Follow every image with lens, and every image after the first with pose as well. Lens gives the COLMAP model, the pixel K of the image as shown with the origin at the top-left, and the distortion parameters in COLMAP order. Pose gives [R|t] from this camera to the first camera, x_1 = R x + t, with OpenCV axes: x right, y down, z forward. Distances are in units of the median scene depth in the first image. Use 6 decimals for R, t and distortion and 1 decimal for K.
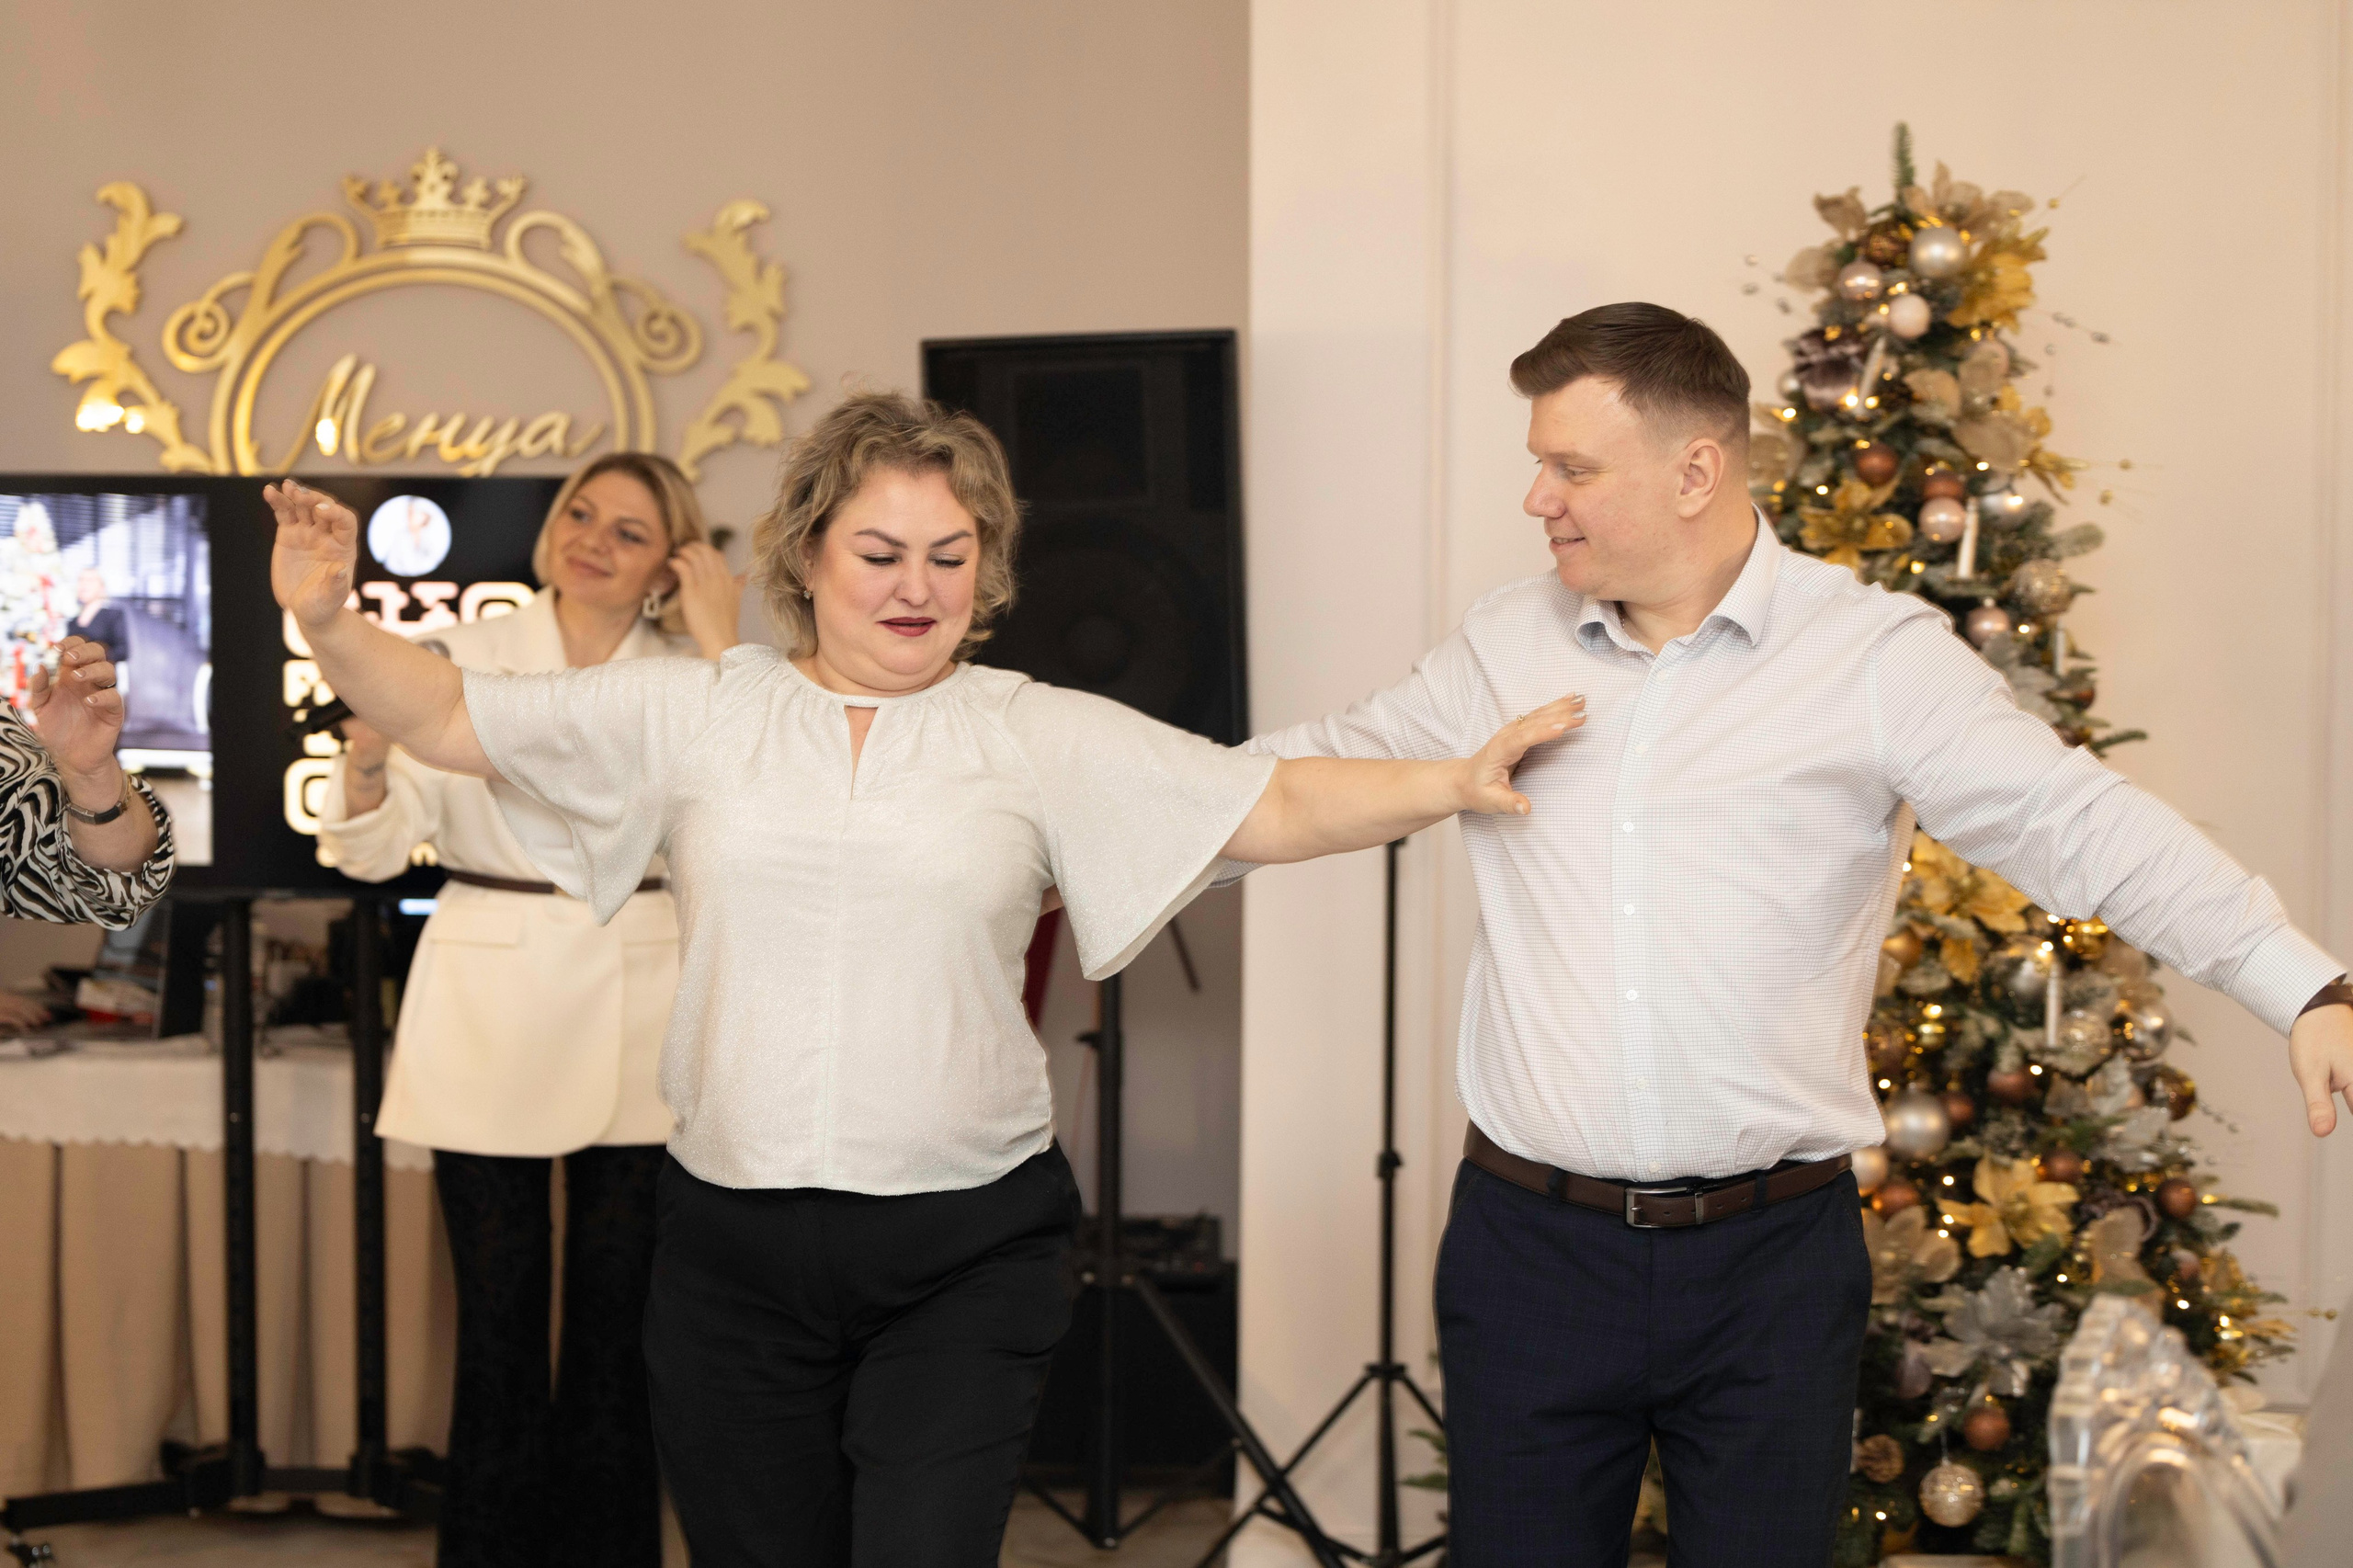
lens RADIAL K [[5251.2, 0, 1088.3], [0, 5251.2, 739.0], [0, 0, 1]] dist [0.062022, 0.000000]
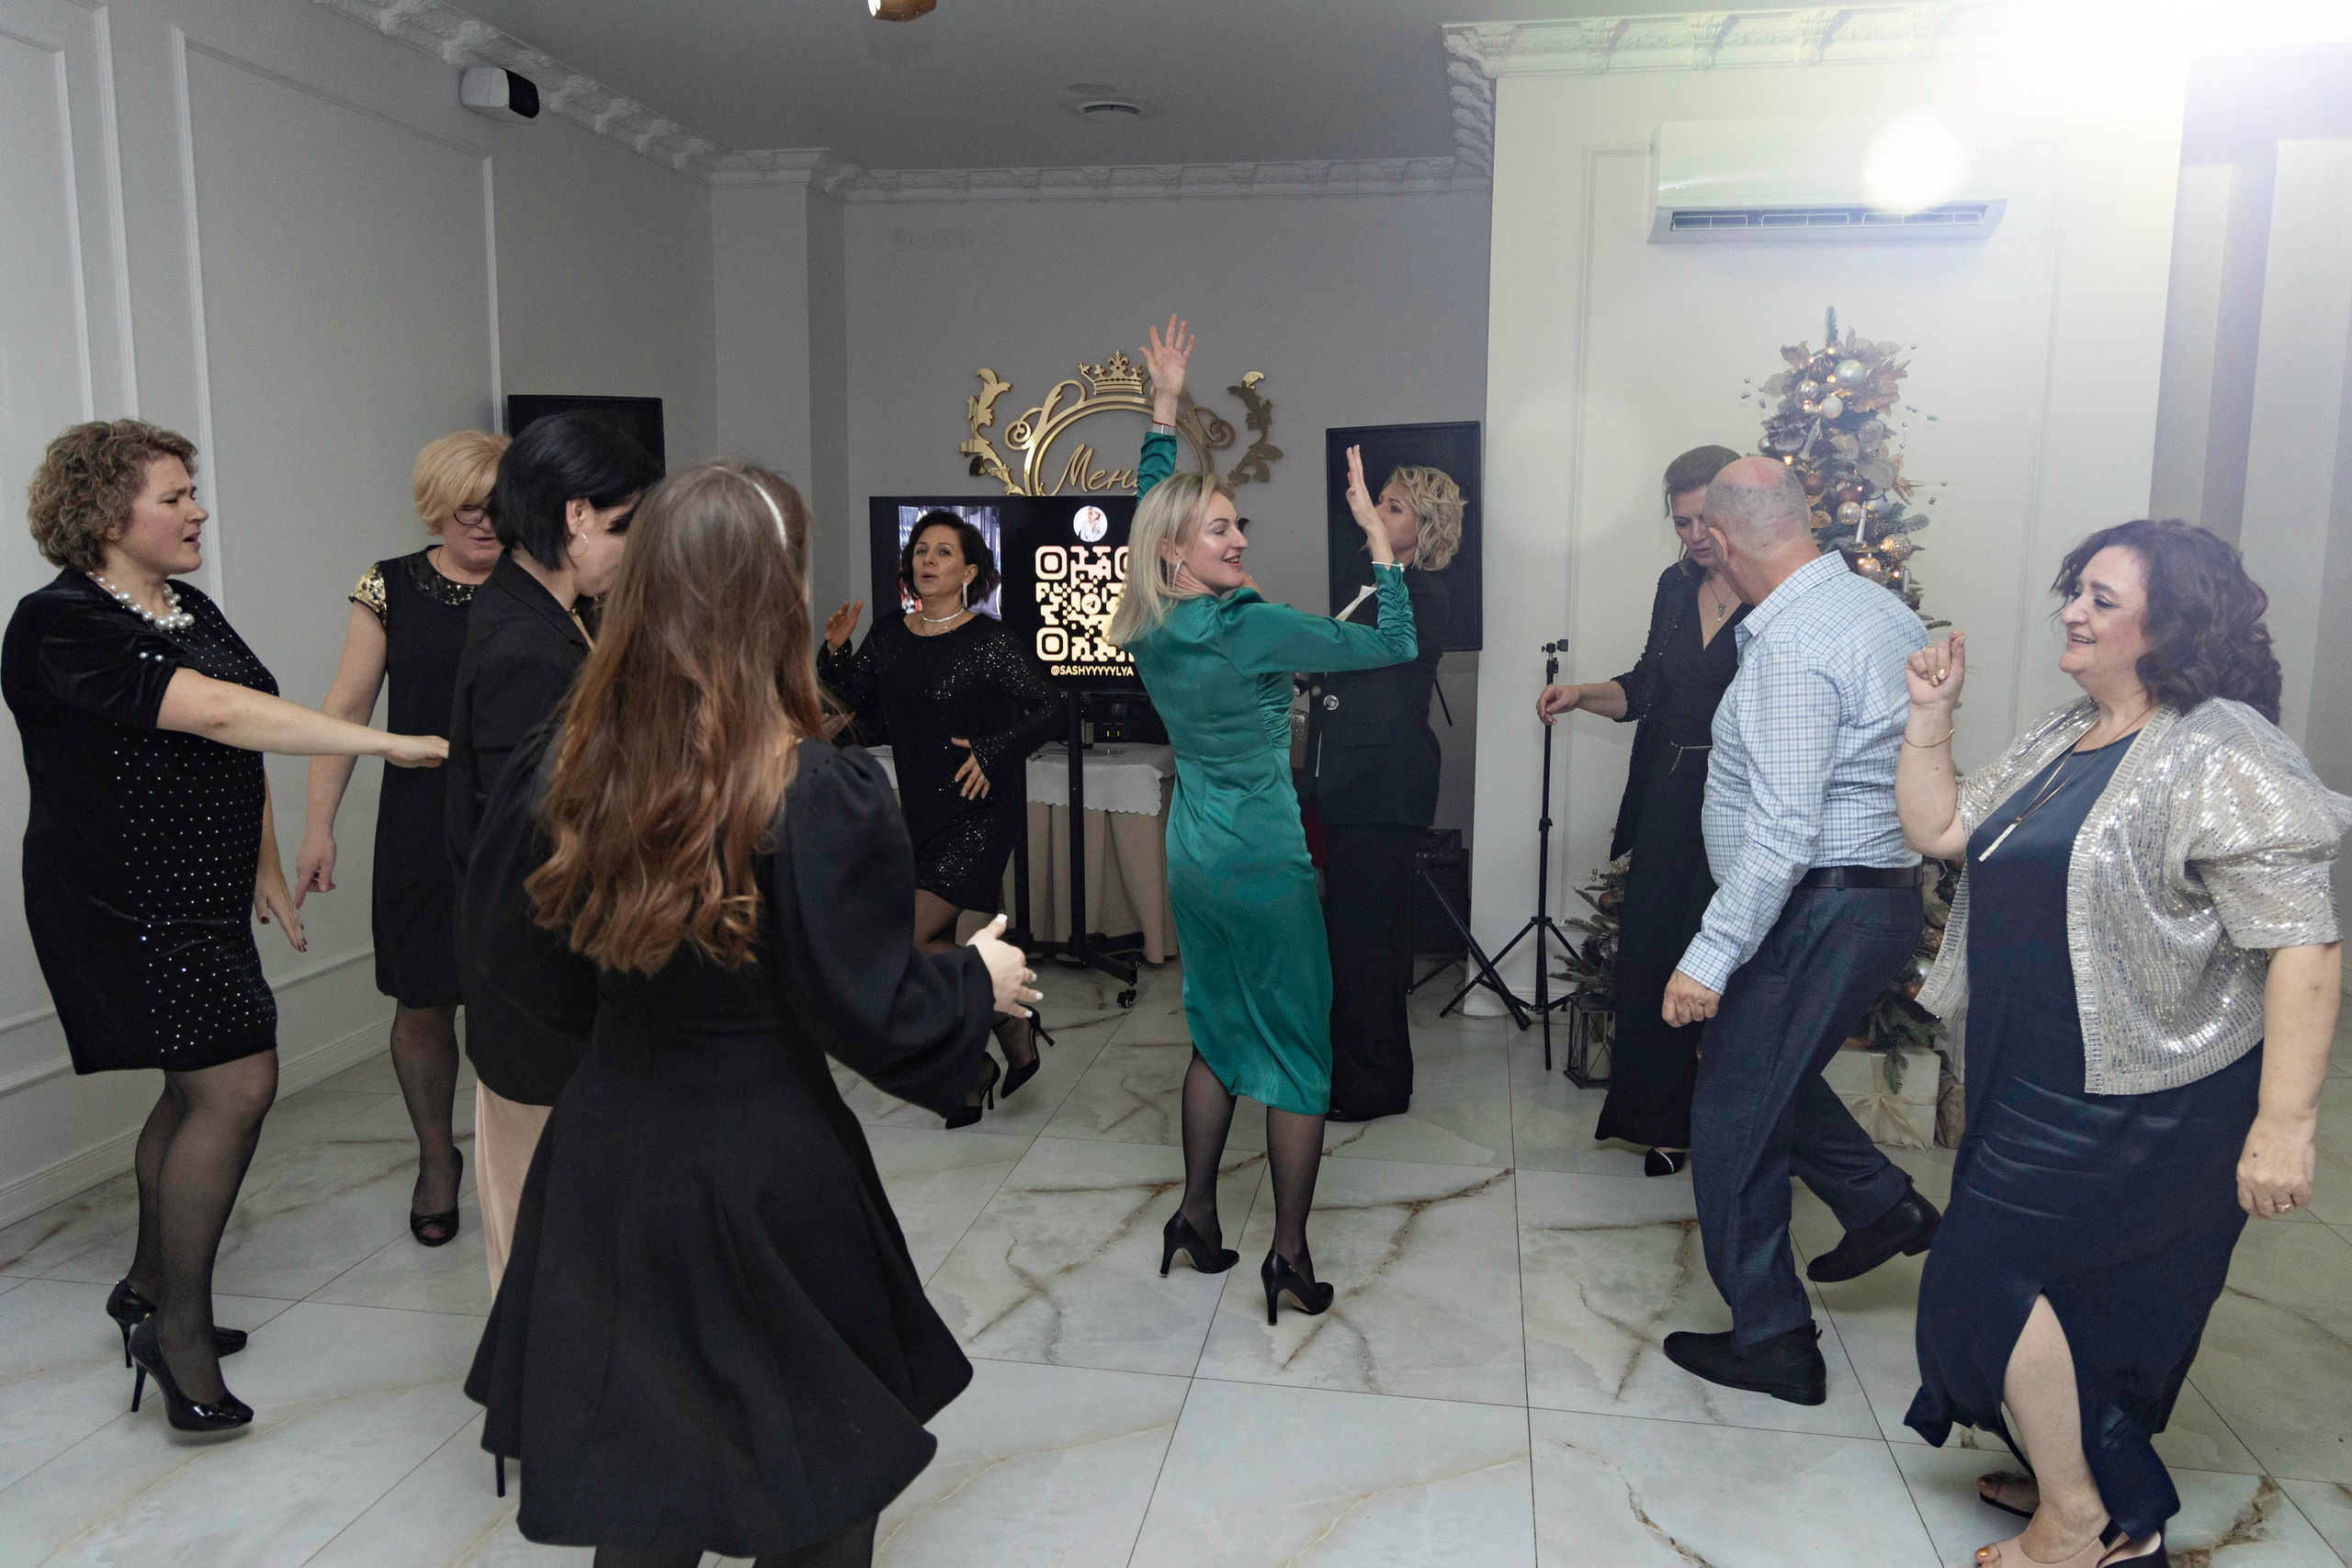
lens RADIAL K [[1789.5, 0, 1171.4], [0, 1789.5, 790.6], [0, 0, 1]] dist [0.025622, -0.003092]
pose [[0.991516, 0.015159, -0.129098, 0.001125], [-0.000588, 0.993690, 0.112163, -0.013510], [0.129984, -0.111135, 0.985268, 0.290182]]
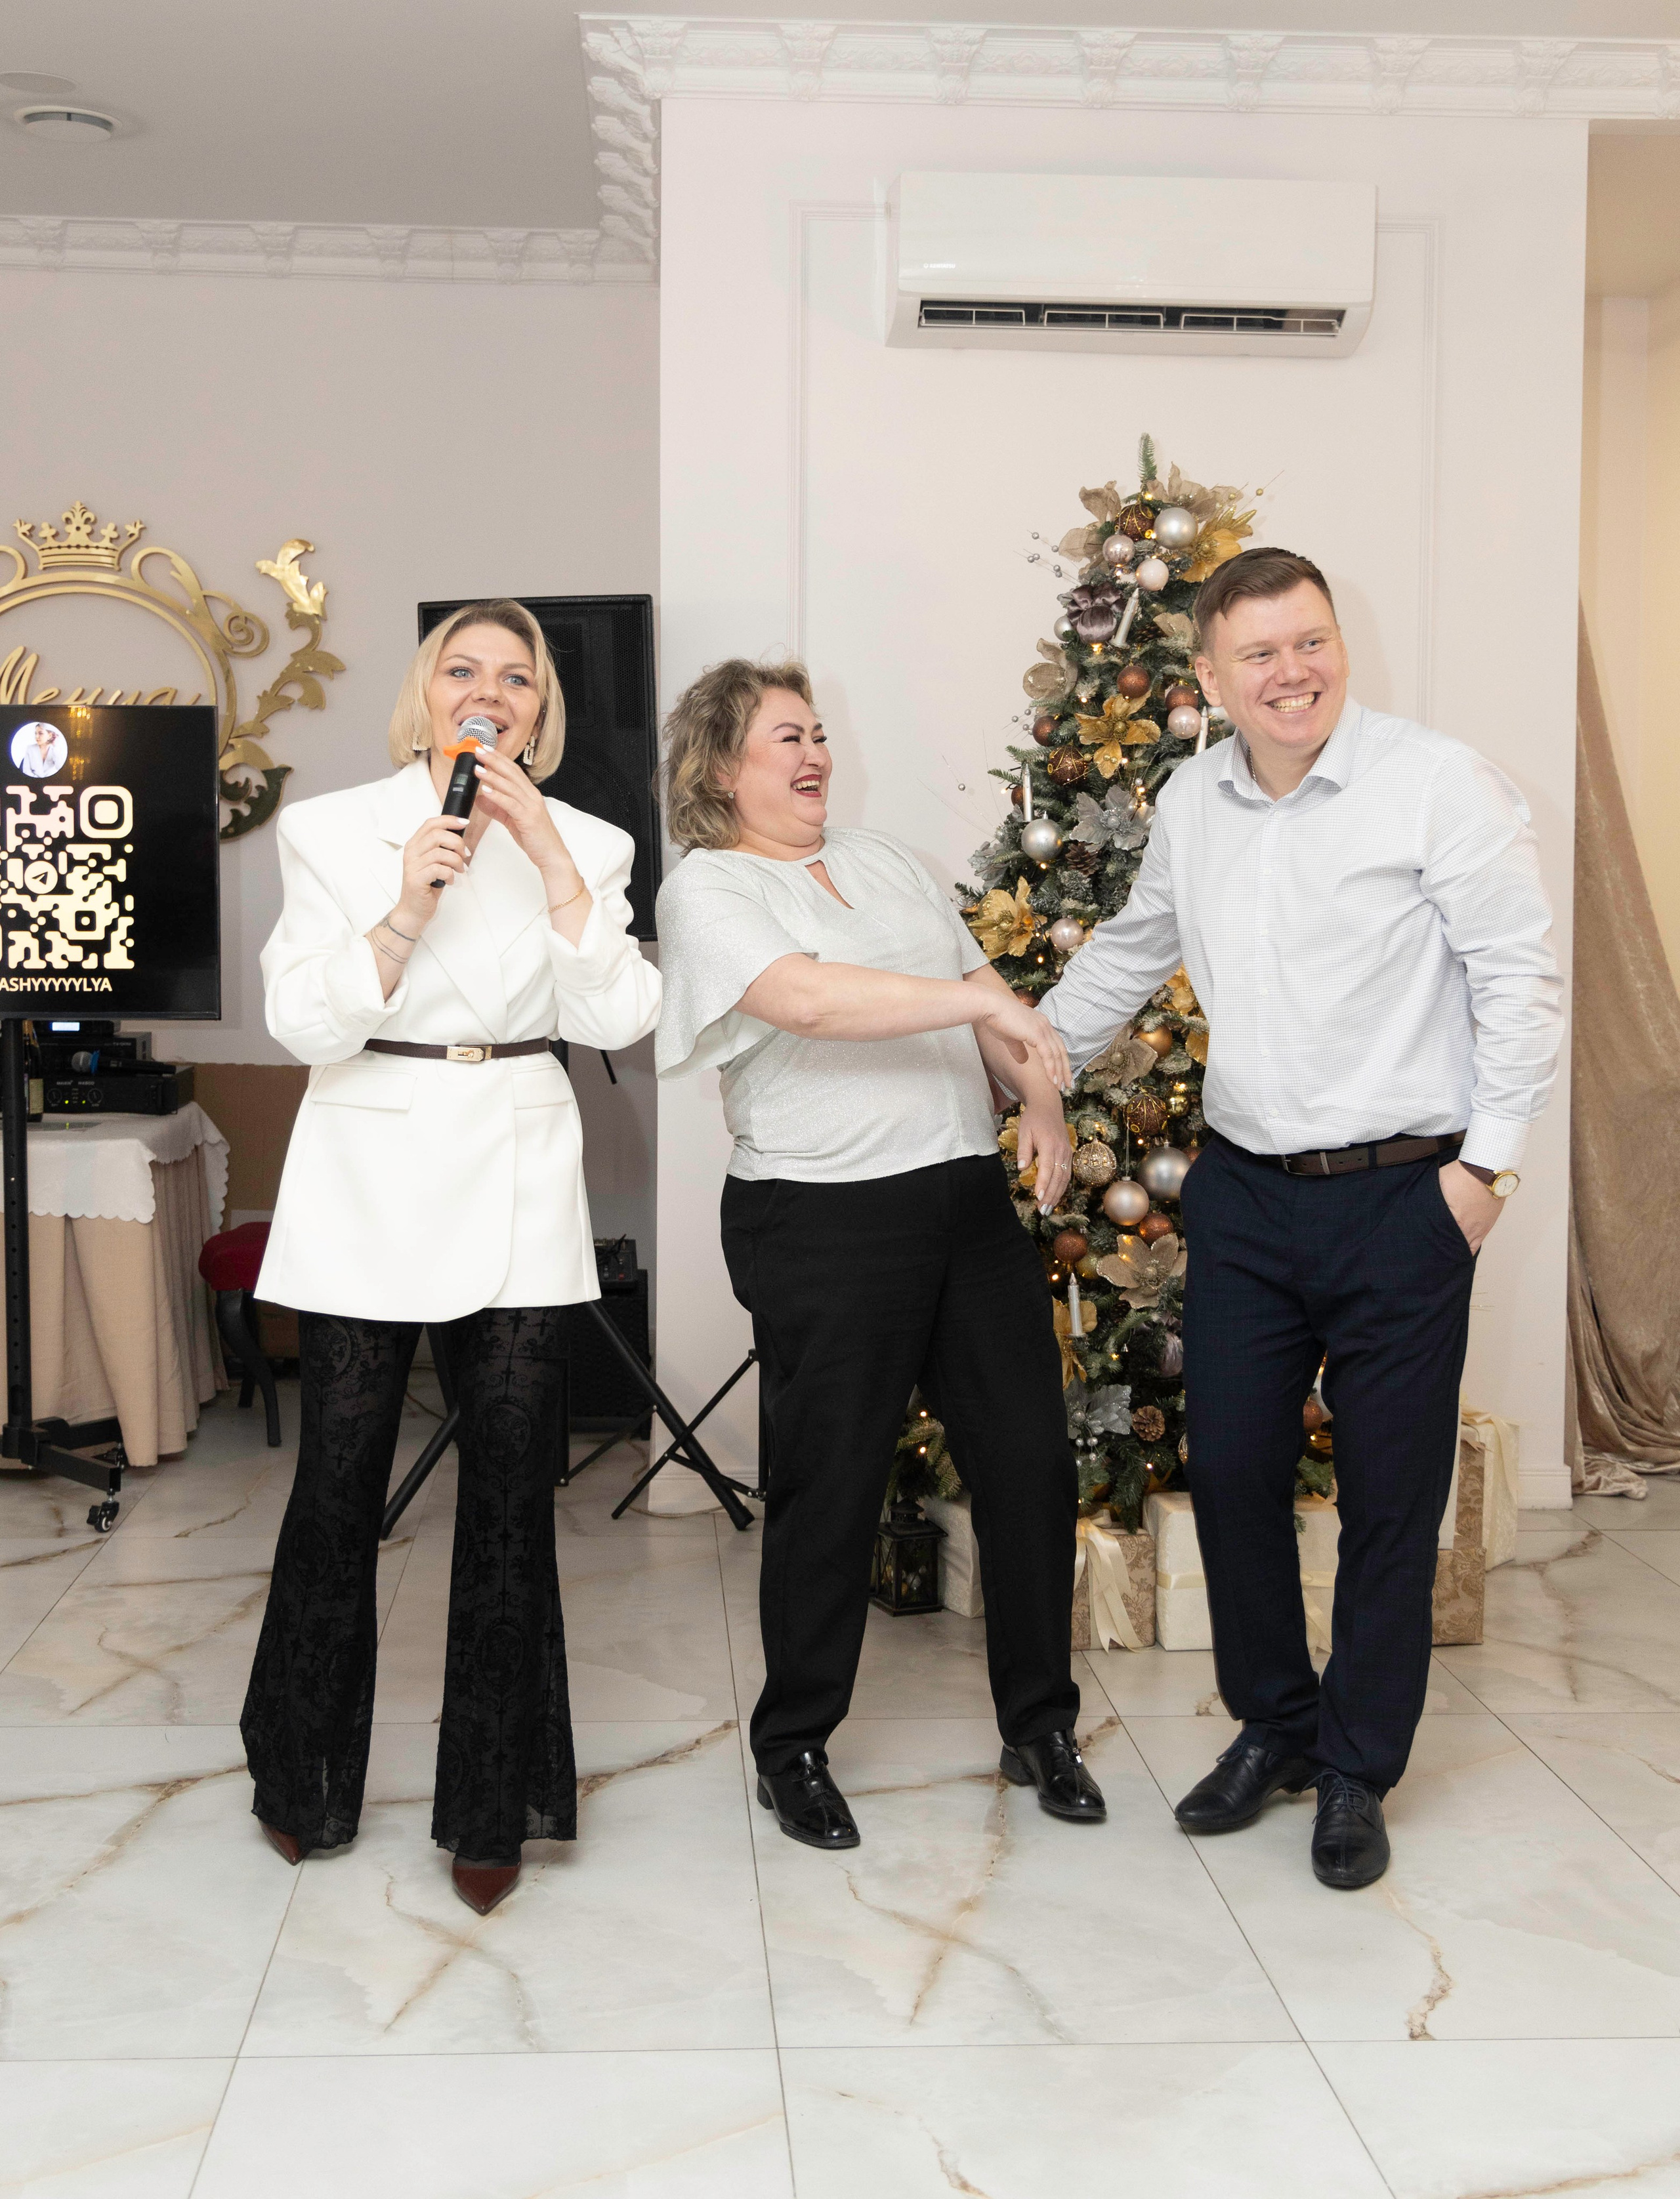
lens RADIAL K [[2816.9, 0, 793.7], [0, 2816.9, 988.1], [0, 0, 1]] dist [0.027337, 0.000000]
pose [[0.995499, -0.005411, 0.094616, -0.005241], [0.004543, 0.999946, 0.009395, 0.018402], [-0.094662, -0.008923, 0.995470, 0.282006]]
